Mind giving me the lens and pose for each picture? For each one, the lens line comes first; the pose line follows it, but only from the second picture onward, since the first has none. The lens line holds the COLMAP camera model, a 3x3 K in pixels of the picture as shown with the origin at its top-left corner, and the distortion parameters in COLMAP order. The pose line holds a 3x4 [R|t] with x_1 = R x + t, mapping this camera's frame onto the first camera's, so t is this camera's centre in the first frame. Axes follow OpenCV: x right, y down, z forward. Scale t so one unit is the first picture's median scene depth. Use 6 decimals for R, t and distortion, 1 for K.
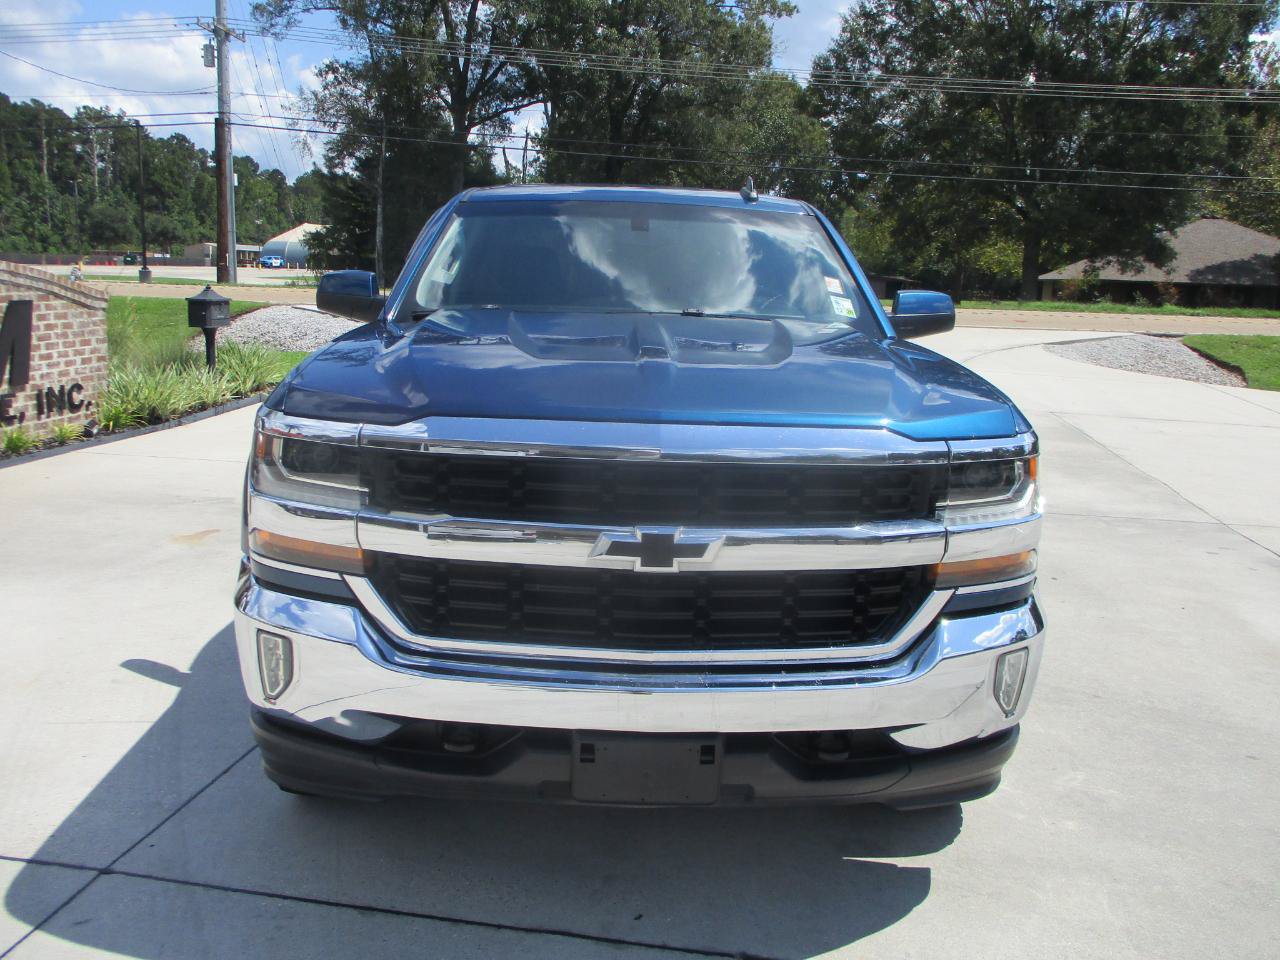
lens RADIAL K [[1042.6, 0, 648.6], [0, 1042.6, 449.4], [0, 0, 1]] dist [-0.037903, 0.004531]
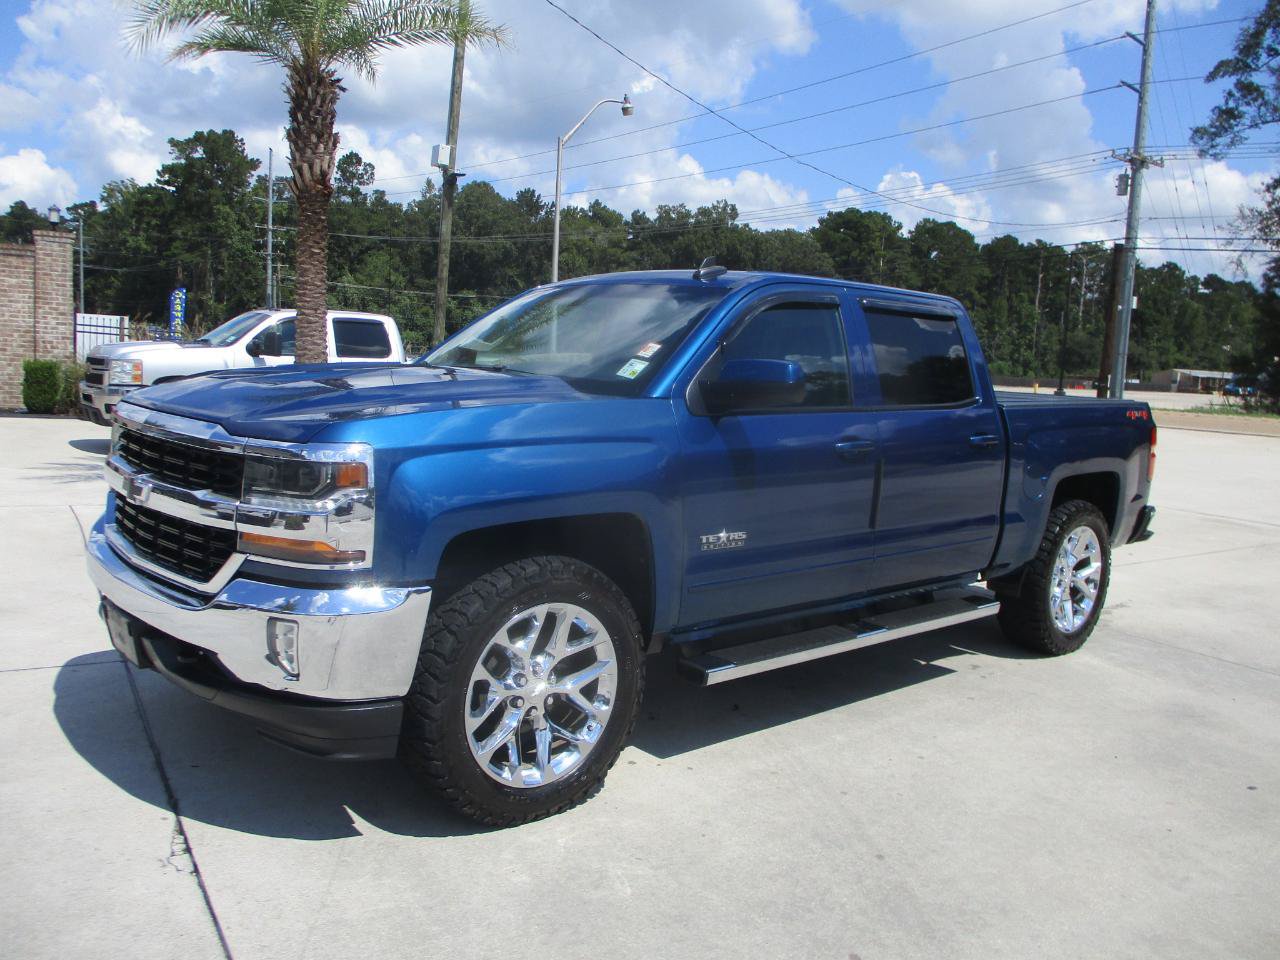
lens RADIAL K [[1042.6, 0, 648.6], [0, 1042.6, 449.4], [0, 0, 1]] dist [-0.037903, 0.004531]
pose [[0.634731, 0.064050, -0.770074, 0.057462], [-0.156082, 0.986645, -0.046587, -0.000414], [0.756805, 0.149765, 0.636252, 0.019563]]
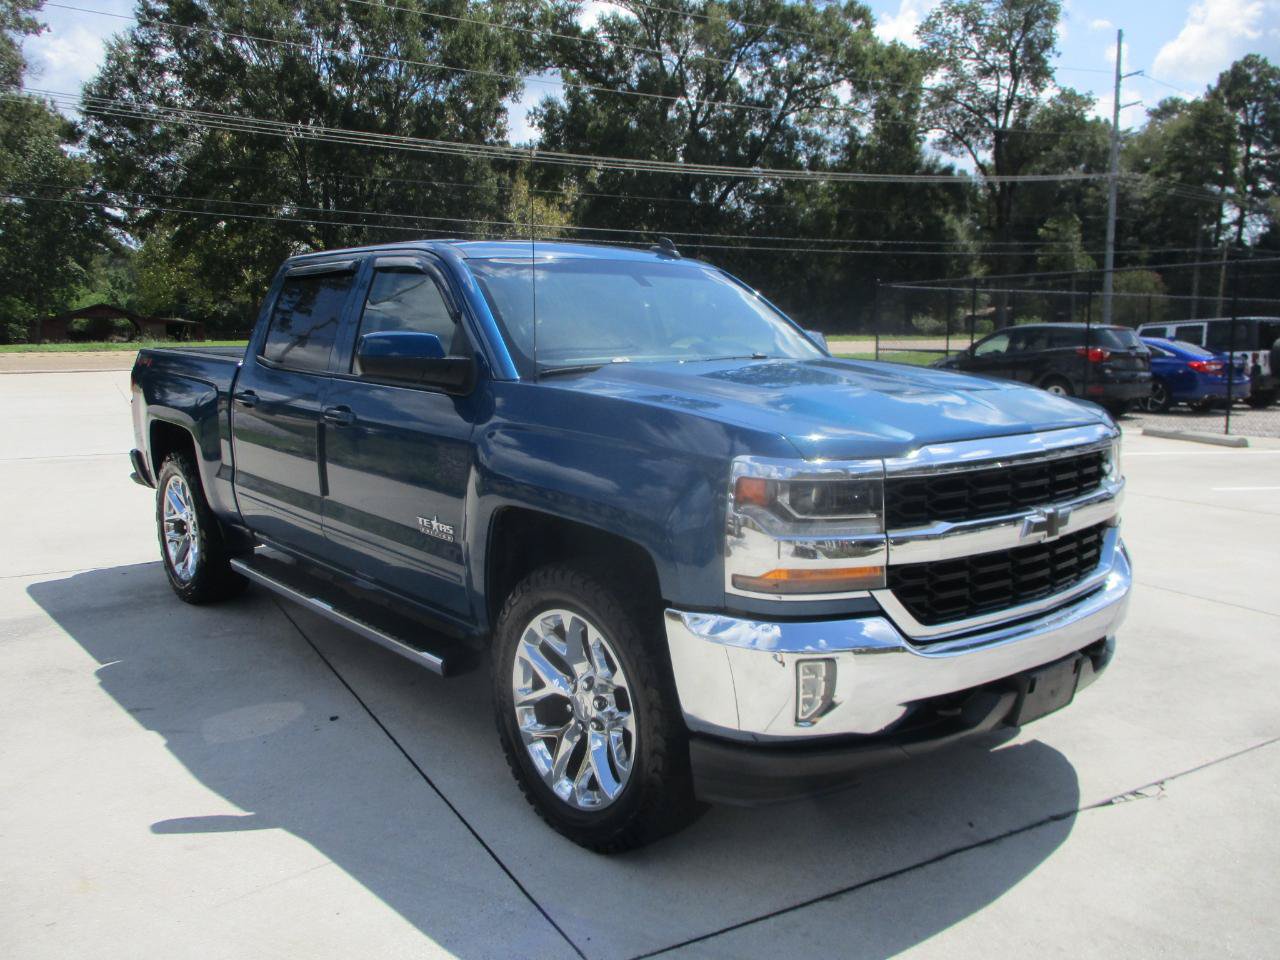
lens RADIAL K [[1042.2, 0, 641.6], [0, 1042.2, 449.7], [0, 0, 1]] dist [-0.022848, -0.008862]
pose [[0.785872, -0.104688, 0.609463, -0.041827], [0.127116, 0.991867, 0.006464, -0.002696], [-0.605183, 0.072393, 0.792788, 0.007686]]
